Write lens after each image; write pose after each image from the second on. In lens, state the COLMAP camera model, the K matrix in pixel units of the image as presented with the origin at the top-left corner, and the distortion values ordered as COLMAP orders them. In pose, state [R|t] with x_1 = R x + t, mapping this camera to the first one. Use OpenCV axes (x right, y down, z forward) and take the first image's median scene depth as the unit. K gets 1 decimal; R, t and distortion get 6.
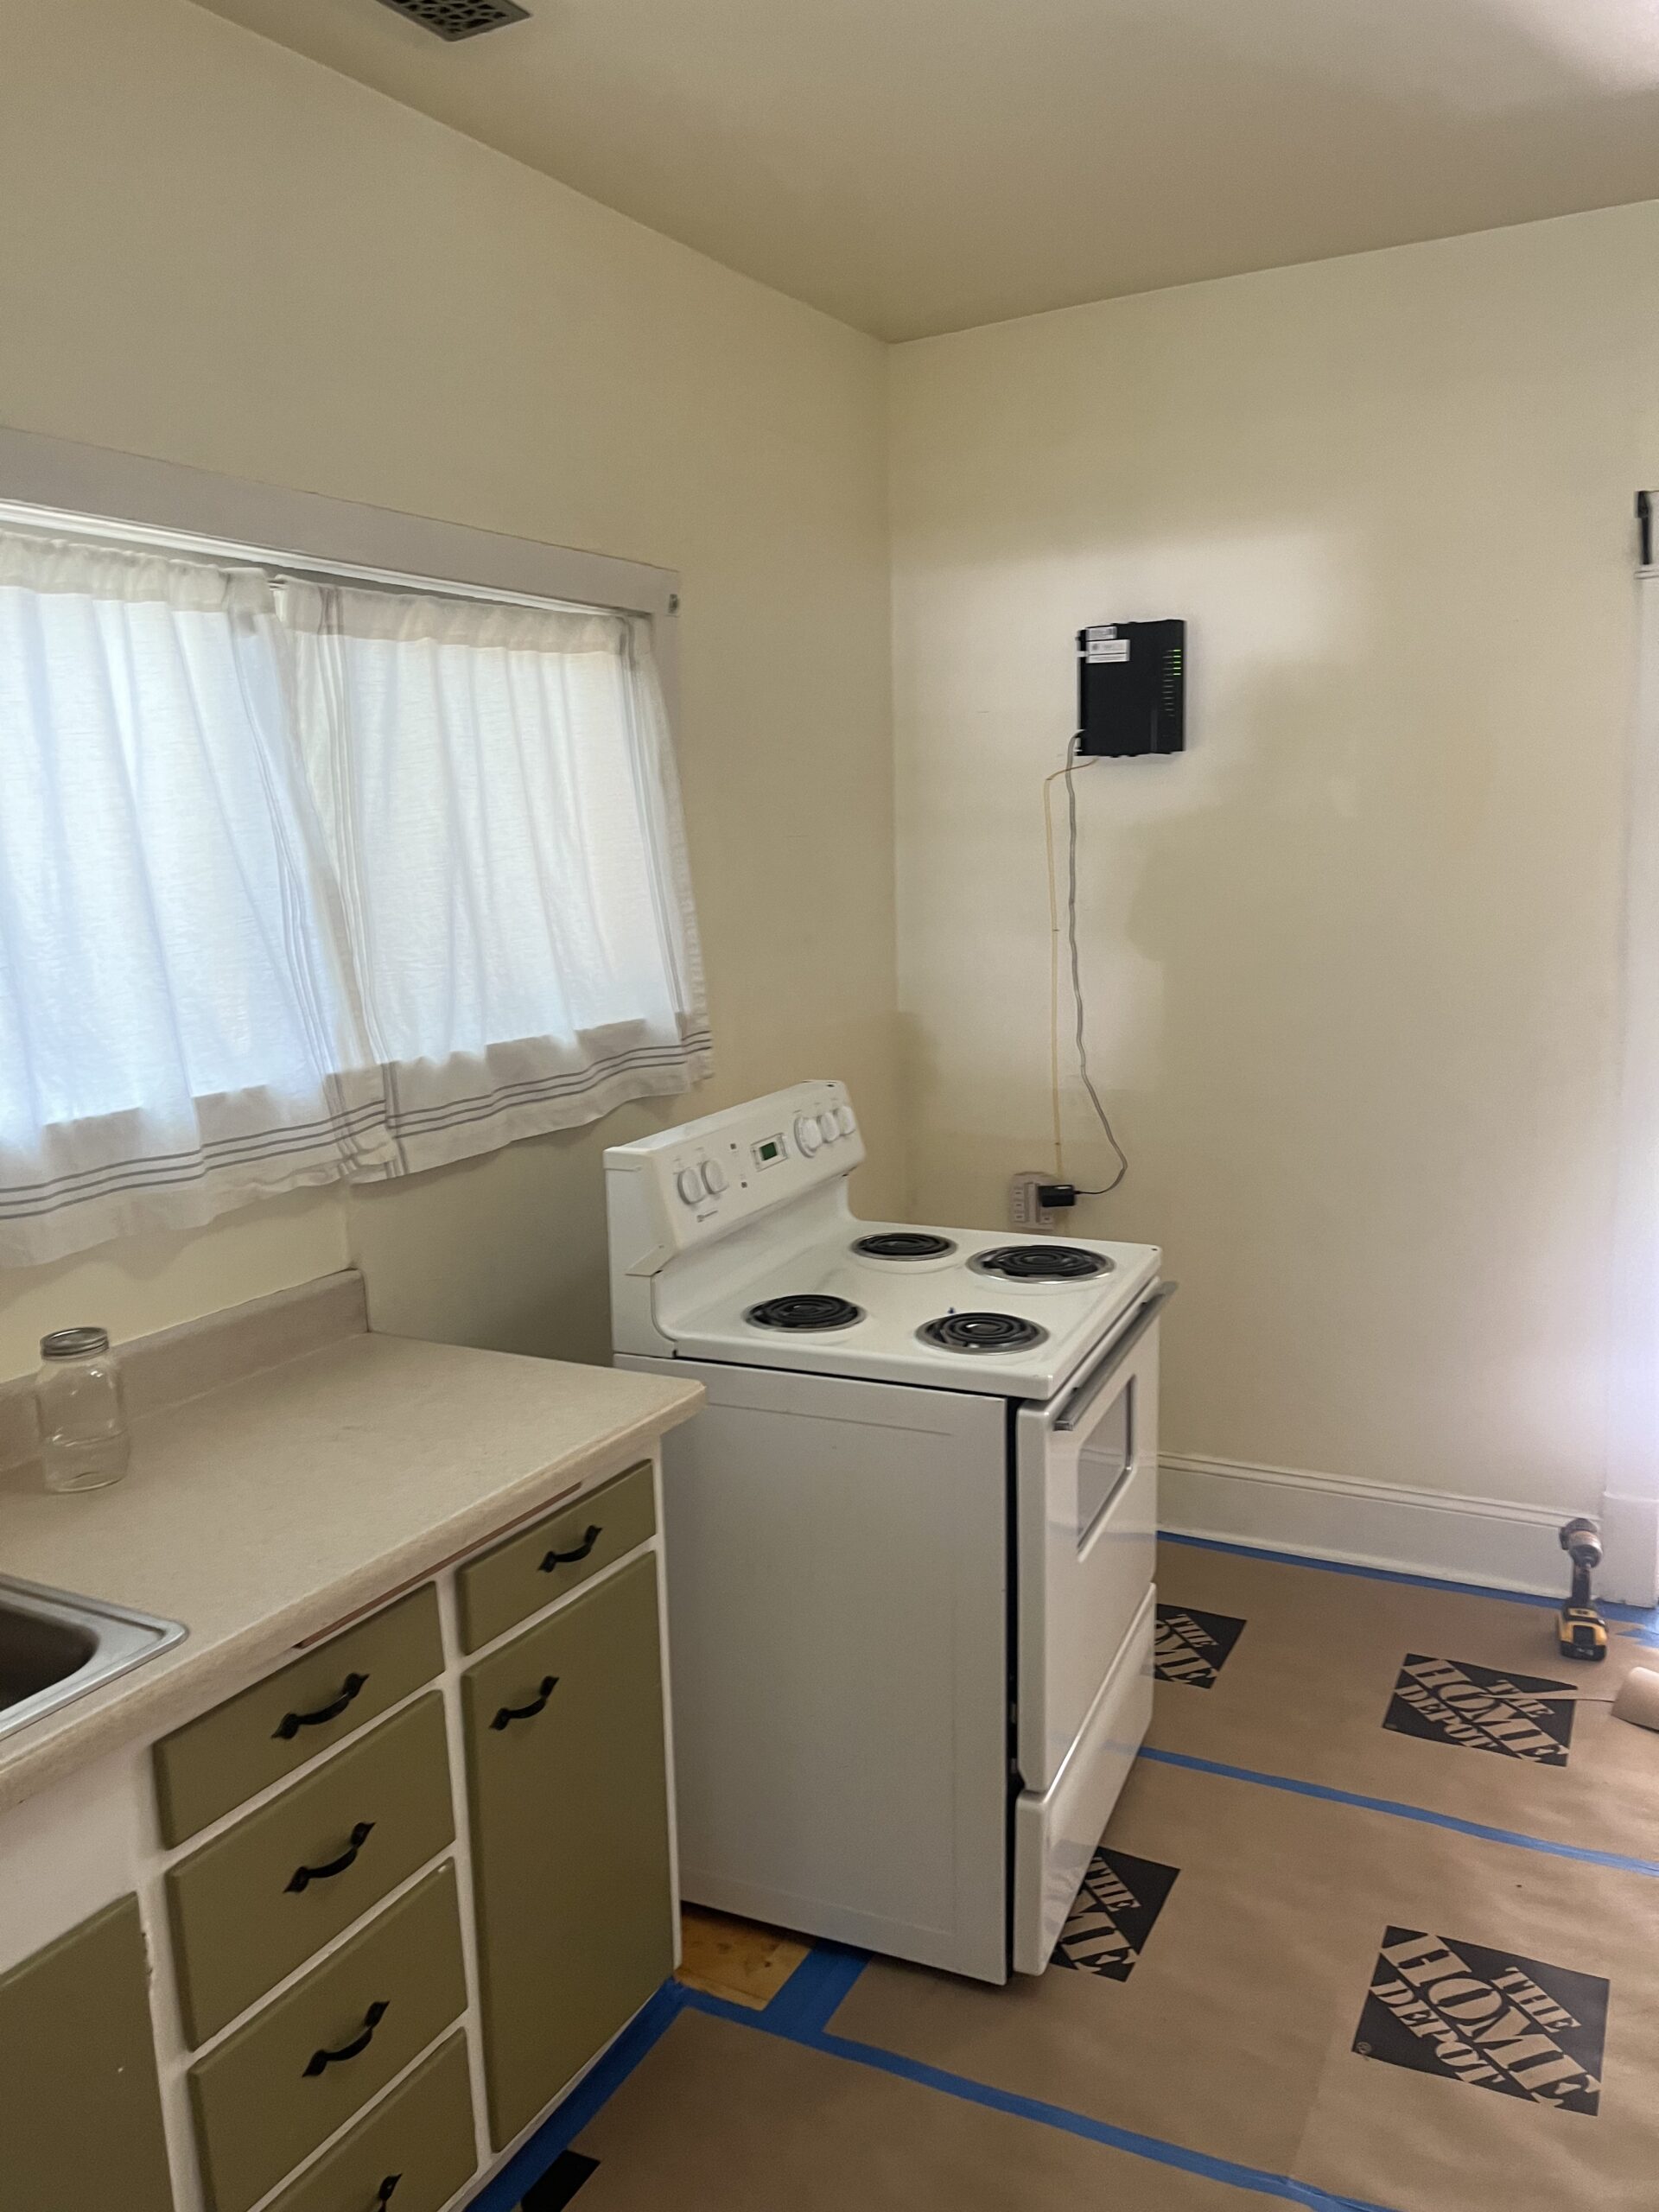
lens RADIAL K [[1686.7, 0, 728.9], [0, 1686.7, 1109.1], [0, 0, 1]] dist [0.070174, -0.001994]
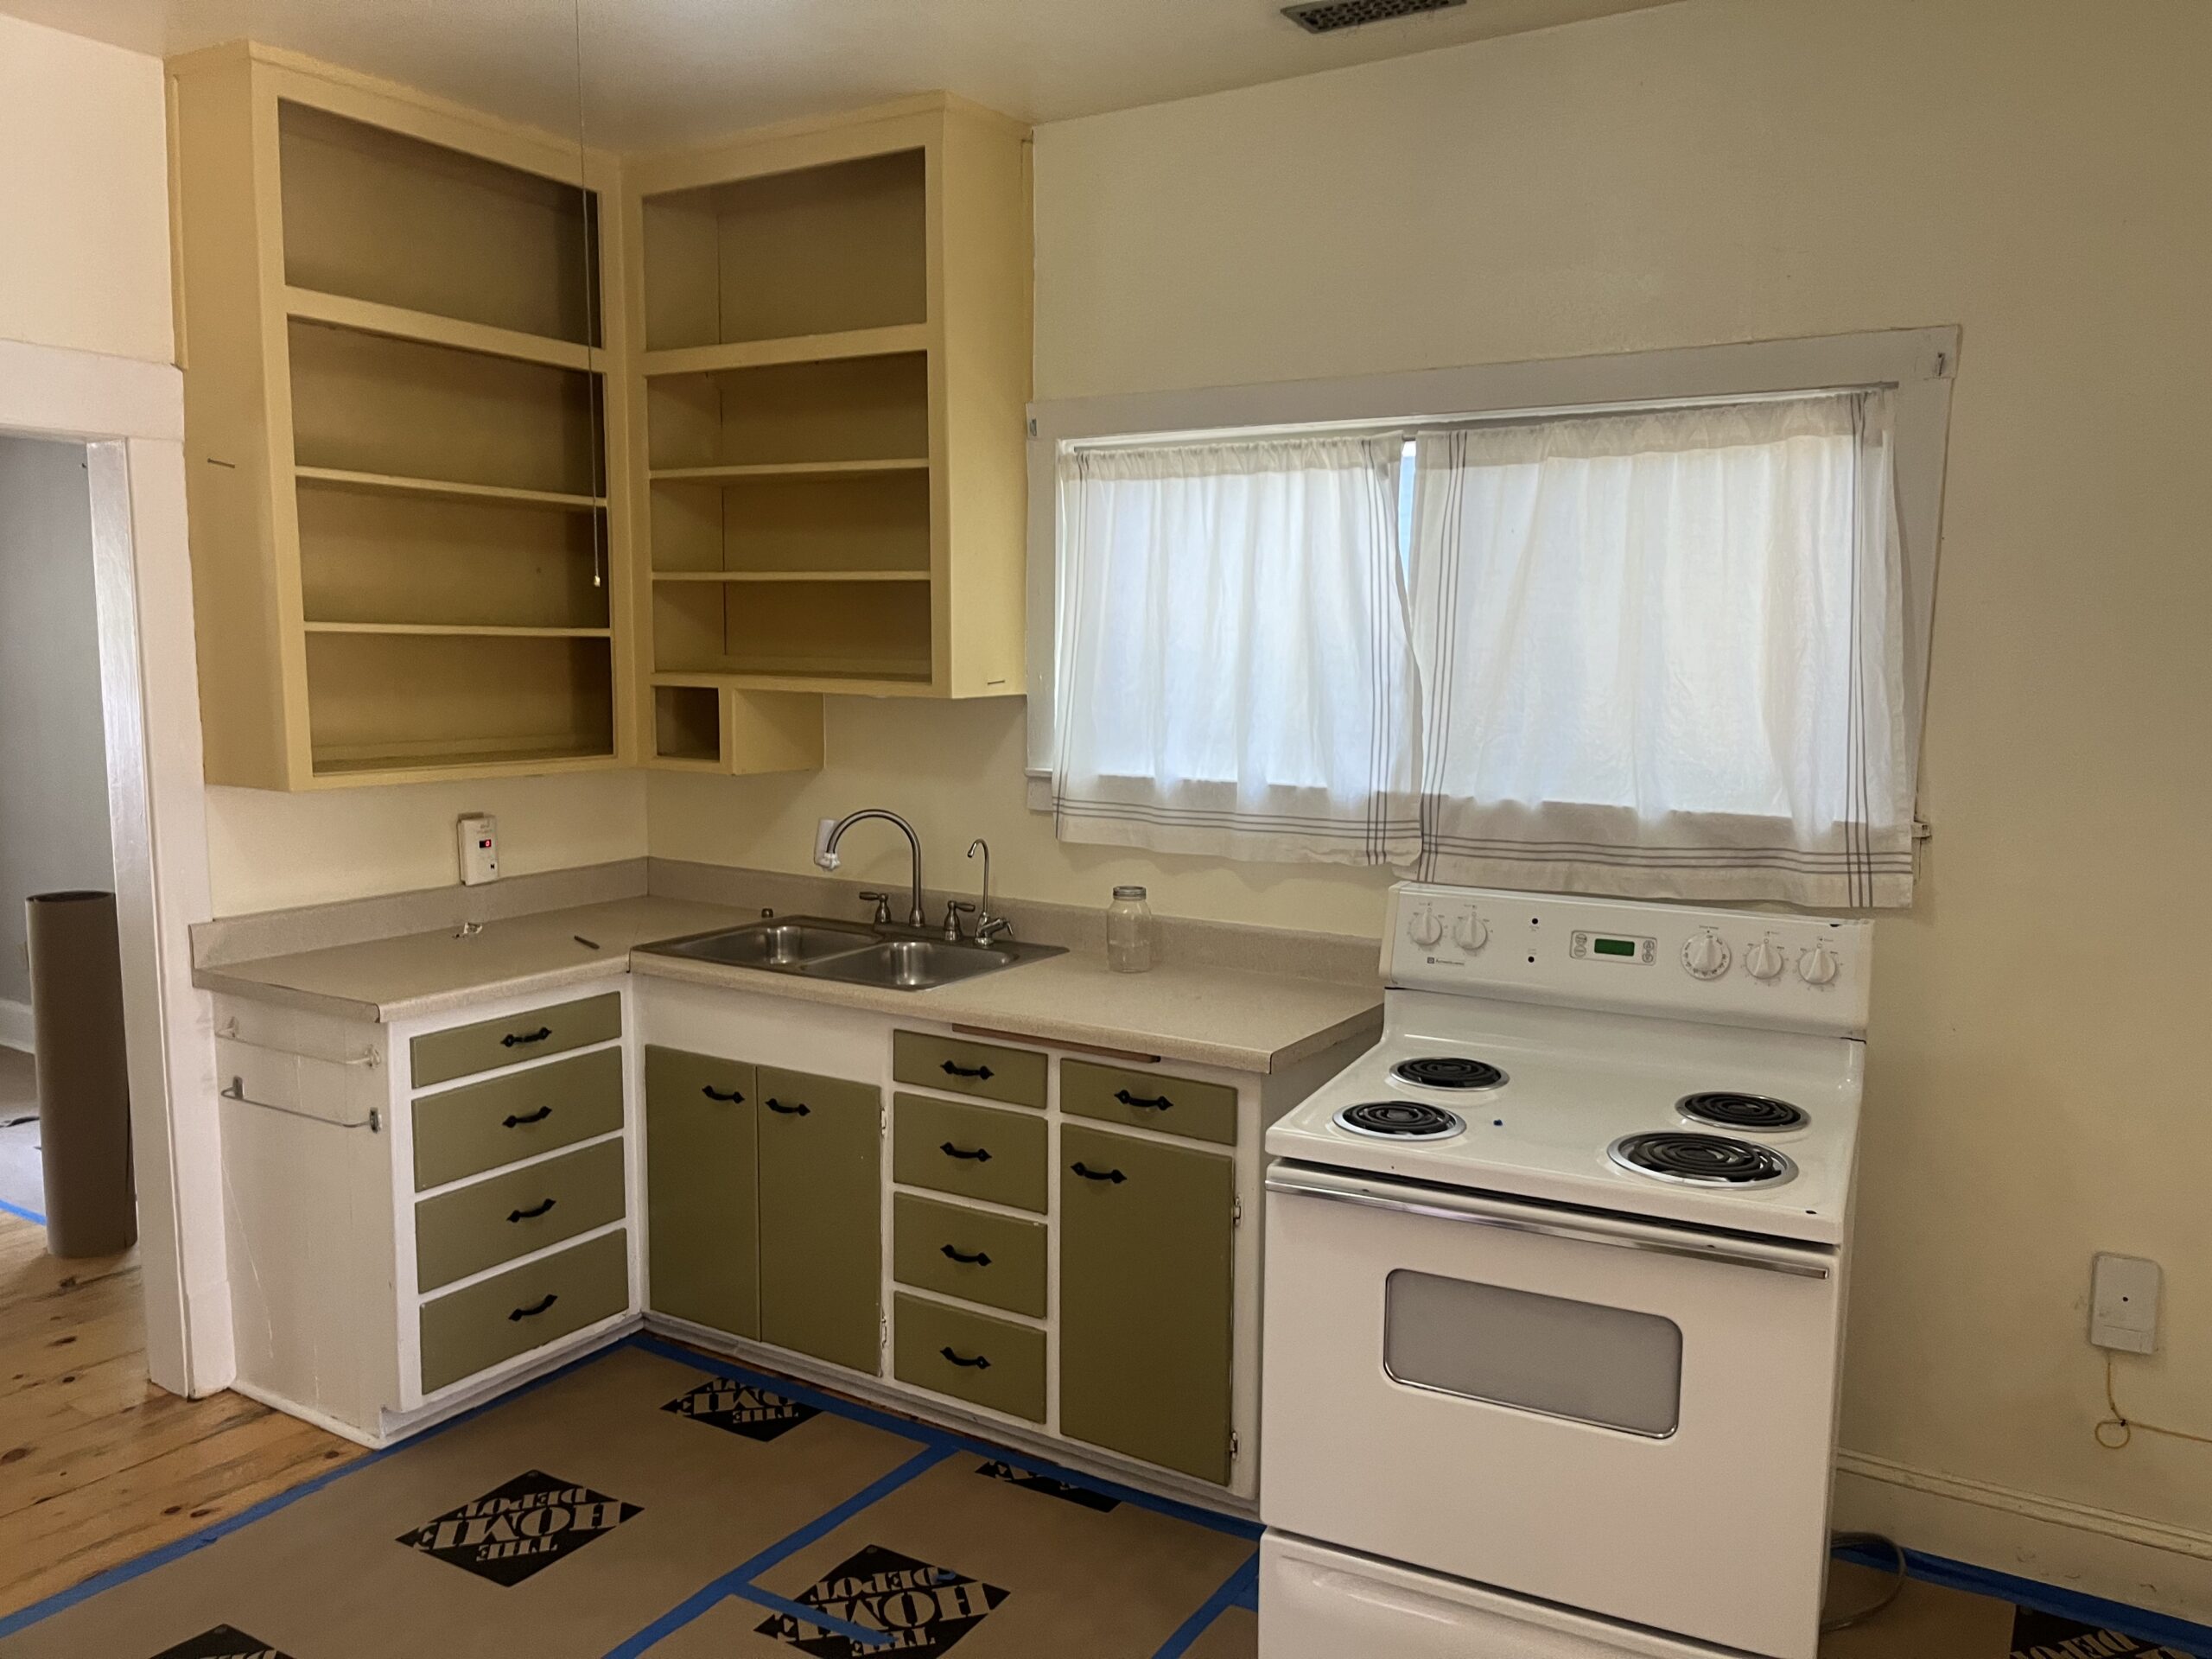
lens RADIAL K [[1686.7, 0, 1106.0], [0, 1686.7, 829.5], [0, 0, 1]] dist [0.070174, -0.001994]
pose [[-0.014235, 0.157176, -0.987468, 1.126882], [-0.161492, 0.974241, 0.157398, -0.170016], [0.986771, 0.161709, 0.011514, 0.766853]]
